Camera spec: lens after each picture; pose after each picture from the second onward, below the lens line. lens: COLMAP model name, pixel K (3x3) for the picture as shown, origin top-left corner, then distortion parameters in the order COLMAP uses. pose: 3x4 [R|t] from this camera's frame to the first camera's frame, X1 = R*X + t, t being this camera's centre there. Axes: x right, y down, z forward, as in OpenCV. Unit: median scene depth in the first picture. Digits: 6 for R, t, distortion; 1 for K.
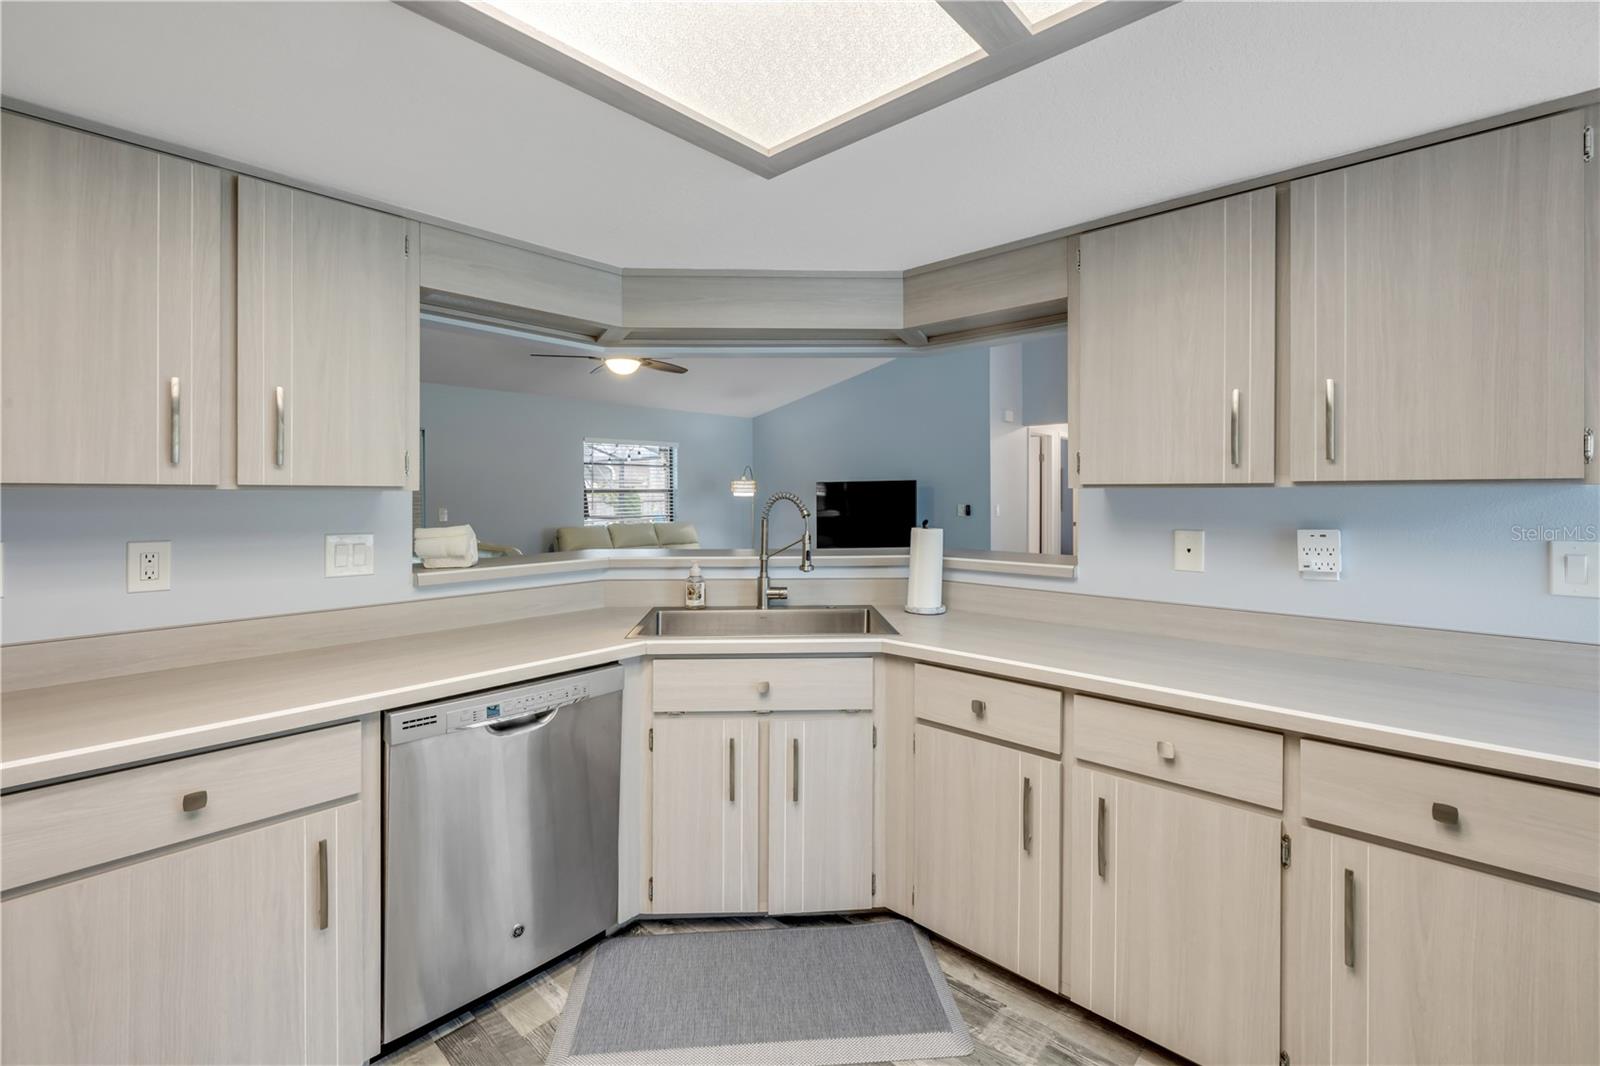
lens RADIAL K [[685.4, 0, 793.4], [0, 685.4, 494.3], [0, 0, 1]] dist [-0.000968, -0.000096]
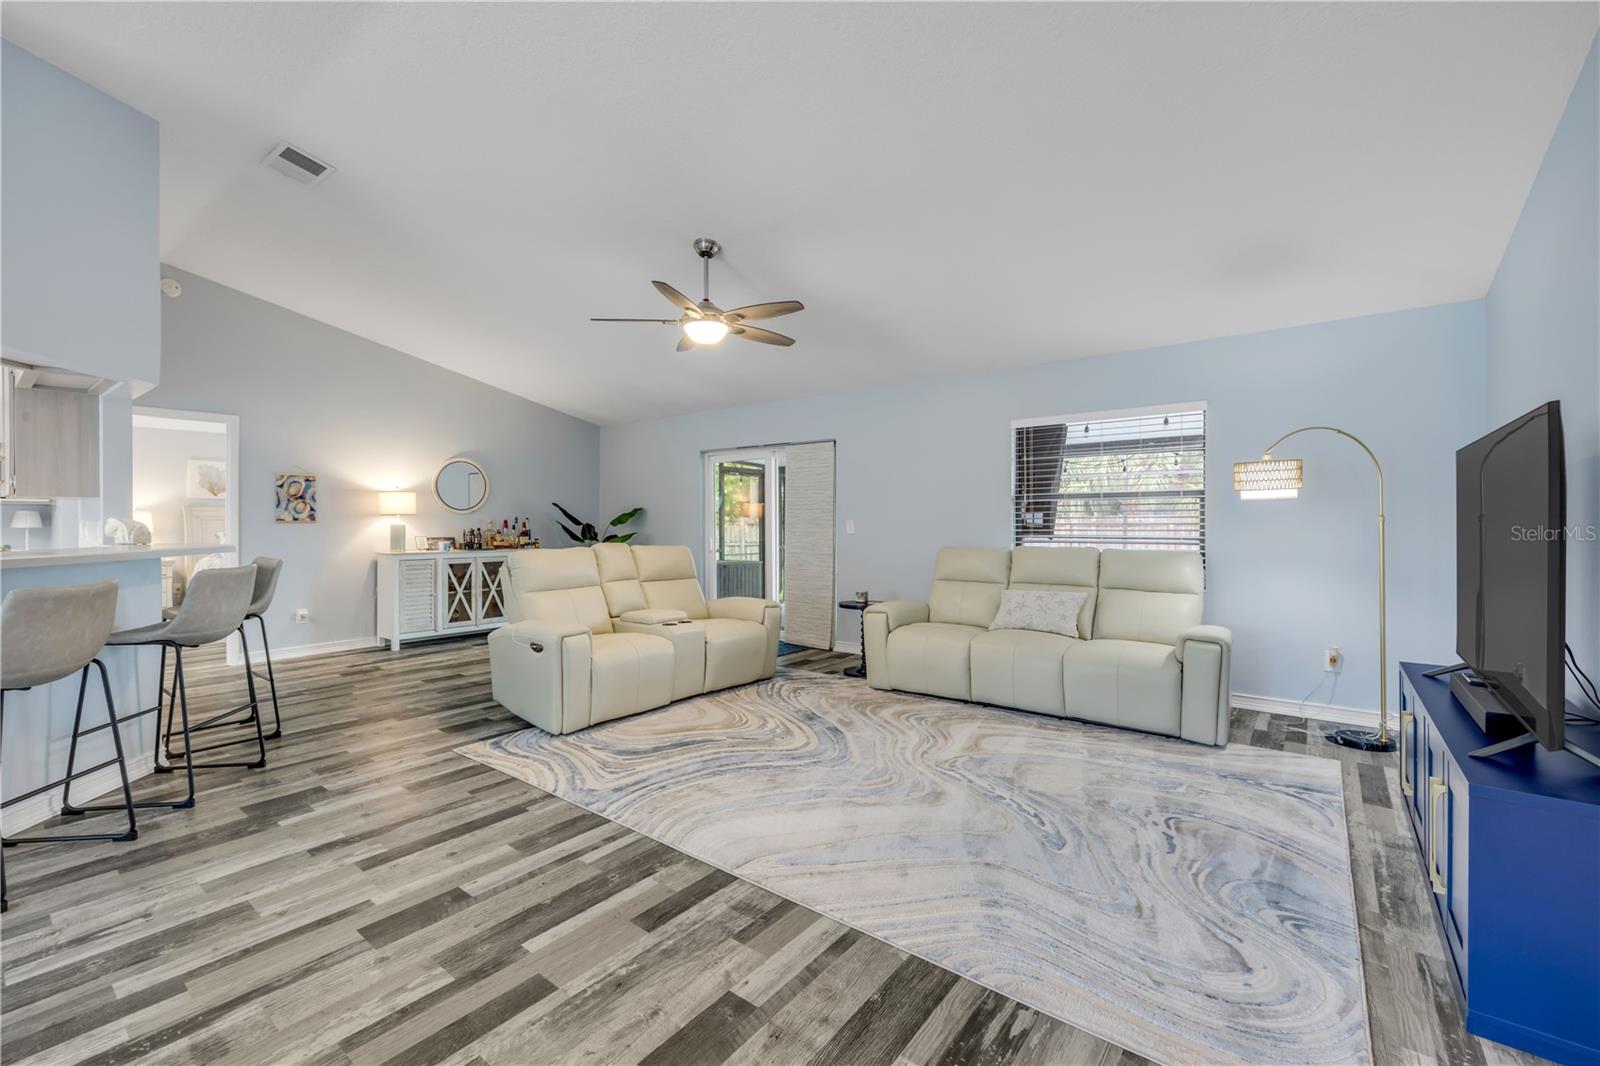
lens RADIAL K [[670.7, 0, 796.5], [0, 670.7, 520.0], [0, 0, 1]] dist [-0.001306, 0.000209]
pose [[0.085479, 0.003750, -0.996333, 1.610594], [0.003690, 0.999985, 0.004080, 0.065623], [0.996333, -0.004025, 0.085464, 3.258628]]
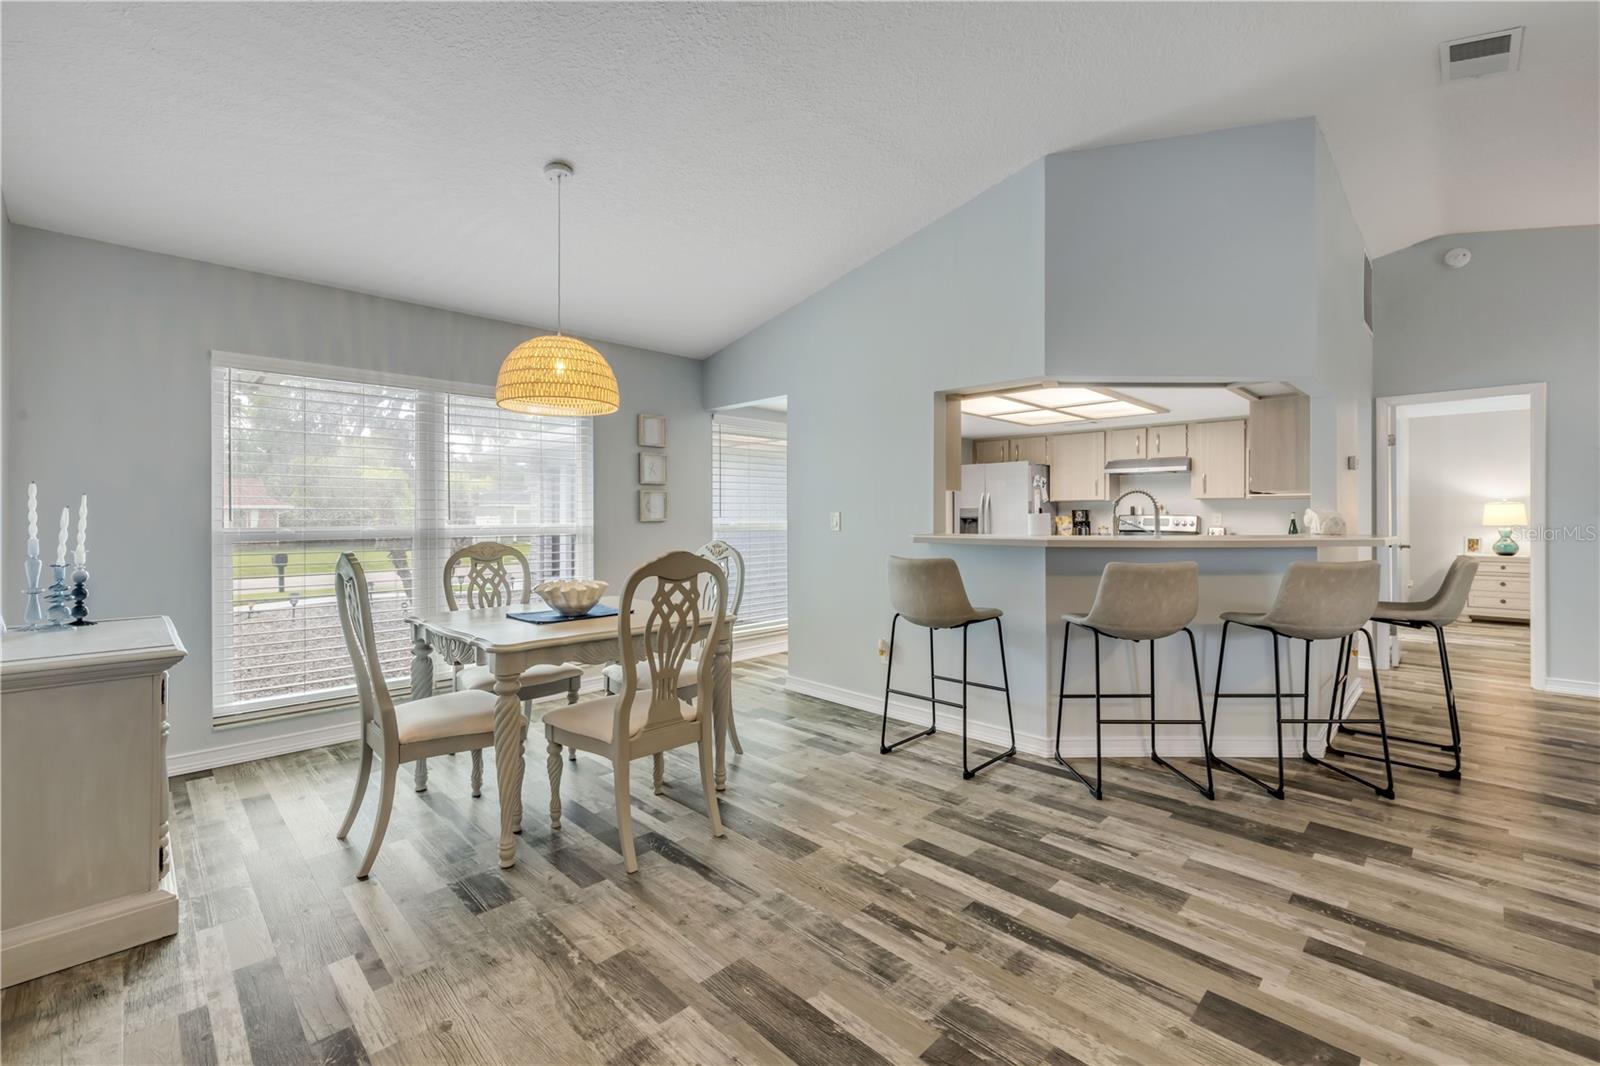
lens RADIAL K [[674.2, 0, 794.3], [0, 674.2, 514.3], [0, 0, 1]] dist [-0.000734, 0.000042]
pose [[-0.999063, 0.004308, 0.043062, 0.962284], [0.004212, 0.999988, -0.002334, 0.074493], [-0.043071, -0.002151, -0.999070, 3.614394]]
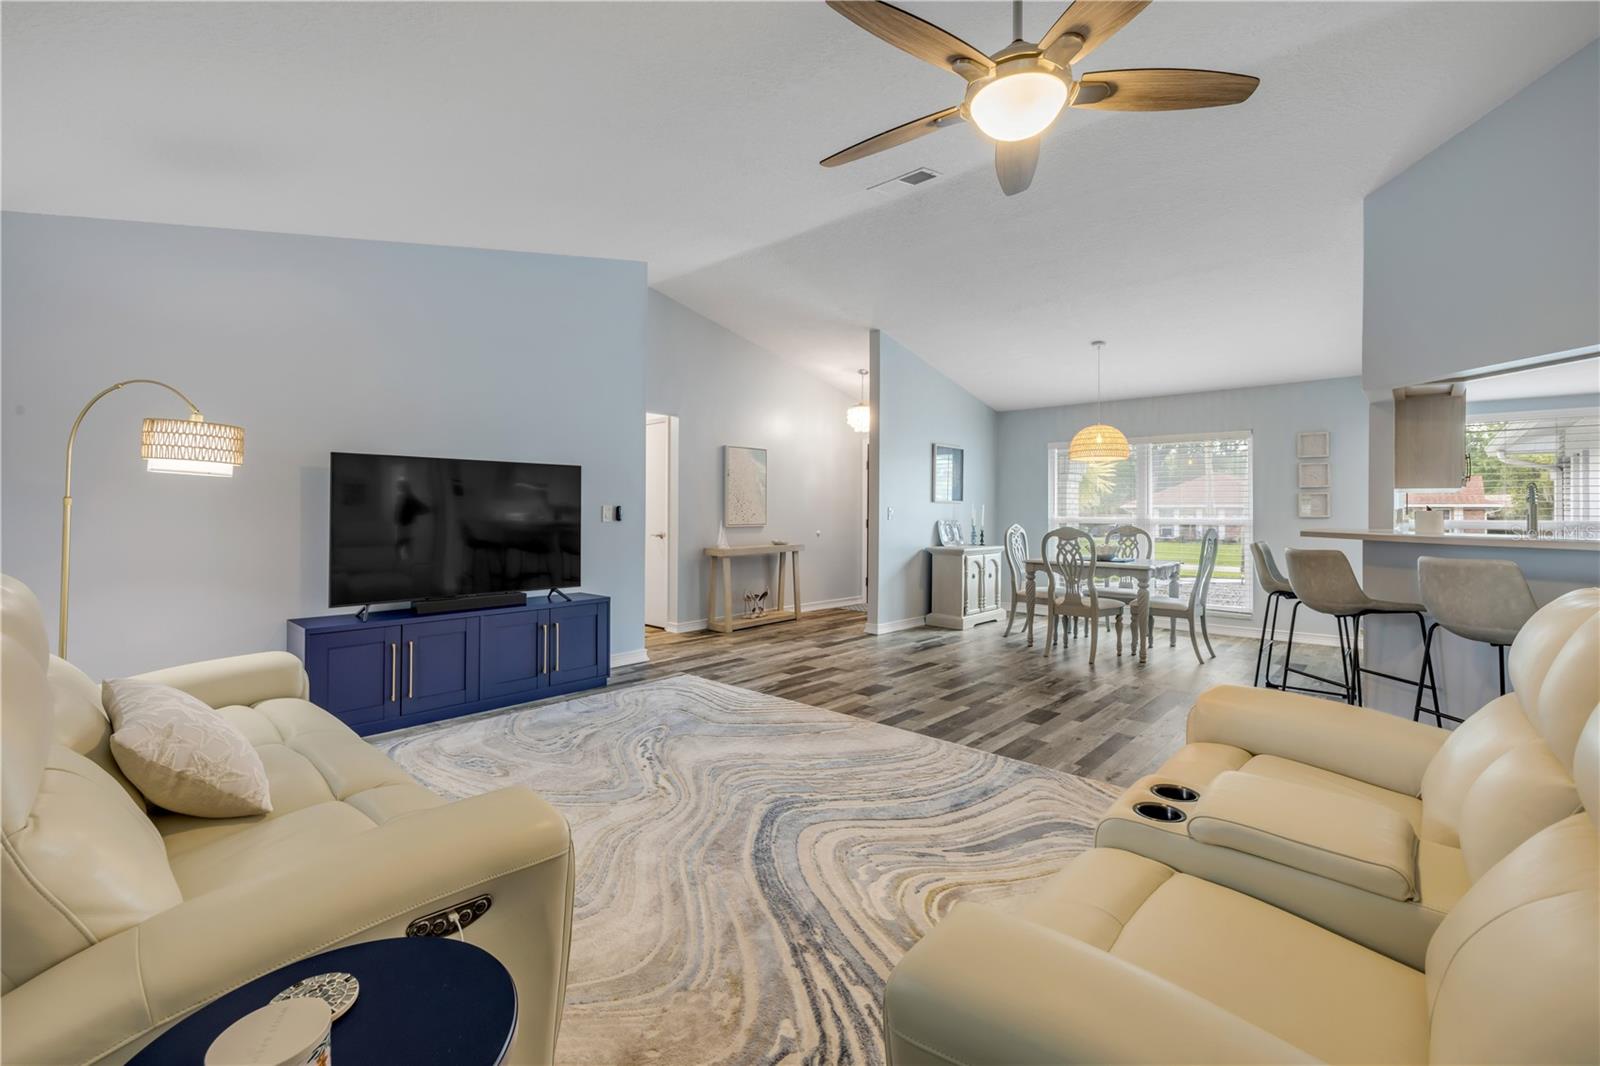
lens RADIAL K [[681.5, 0, 797.9], [0, 681.5, 505.9], [0, 0, 1]] dist [-0.000943, -0.000458]
pose [[-0.004853, 0.012412, 0.999911, -1.924518], [-0.007479, 0.999895, -0.012448, 0.097968], [-0.999960, -0.007538, -0.004760, 3.520161]]
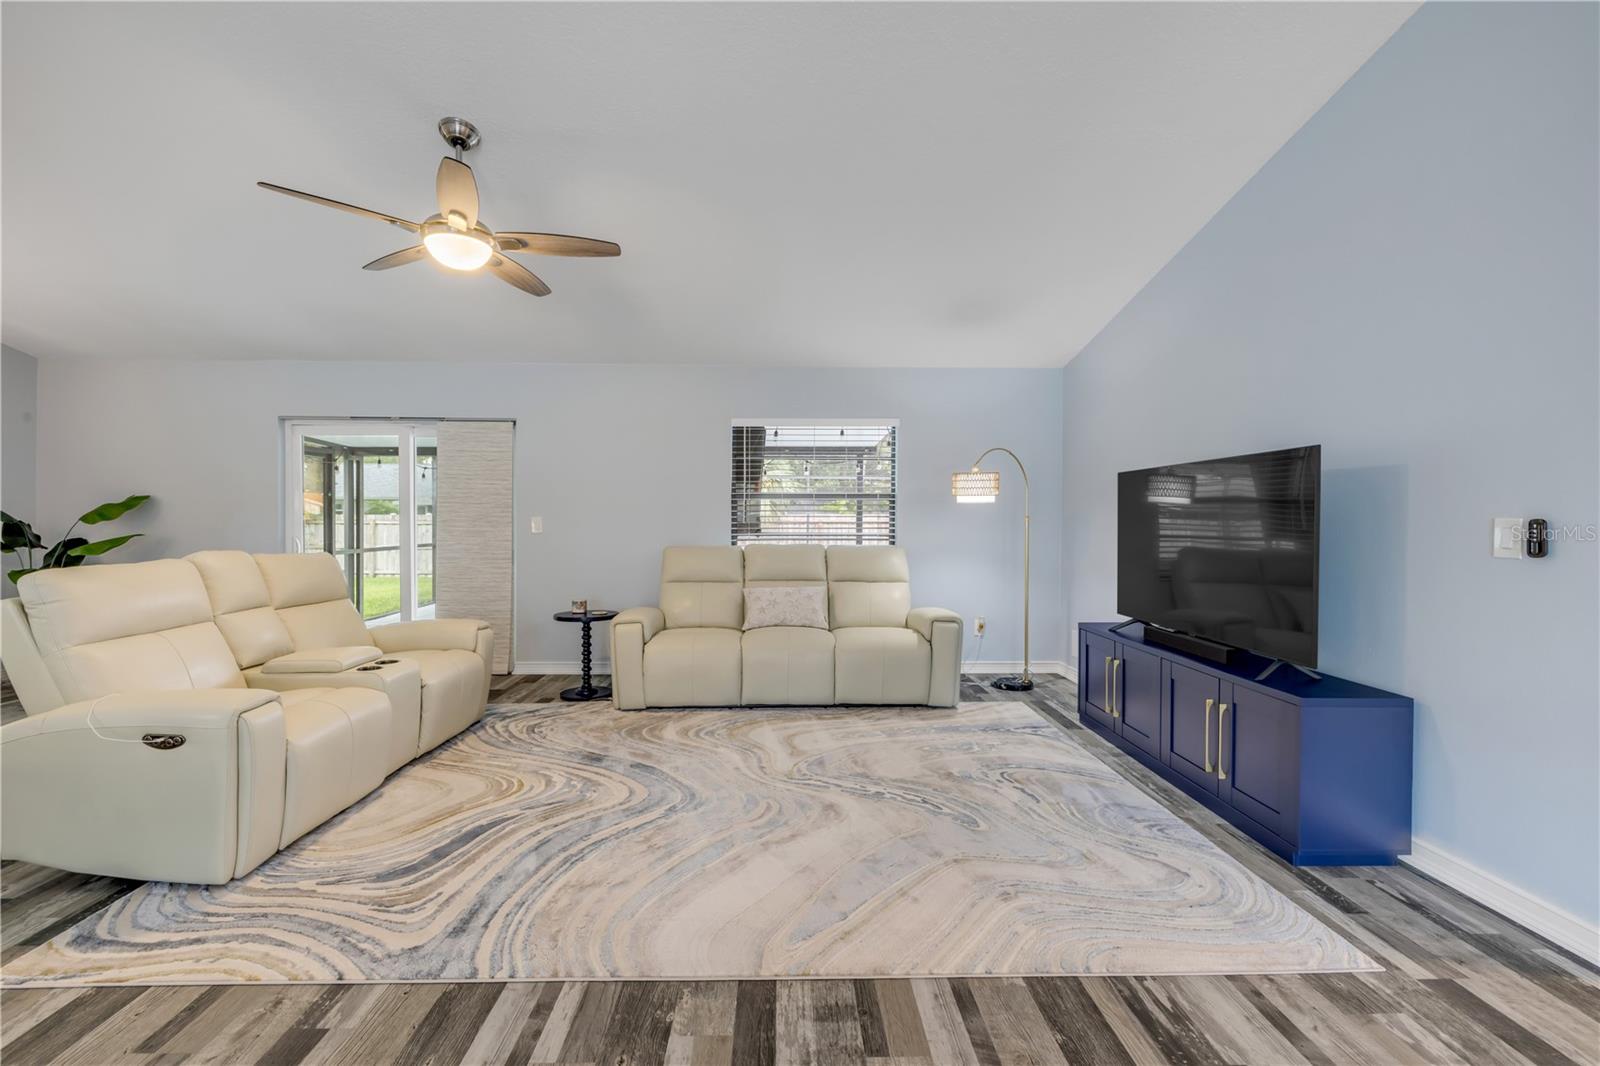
lens RADIAL K [[668.5, 0, 794.2], [0, 668.5, 526.2], [0, 0, 1]] dist [-0.001792, 0.000198]
pose [[0.697602, 0.015608, -0.716315, 1.027170], [-0.006315, 0.999858, 0.015636, 0.068448], [0.716457, -0.006384, 0.697602, 2.573115]]
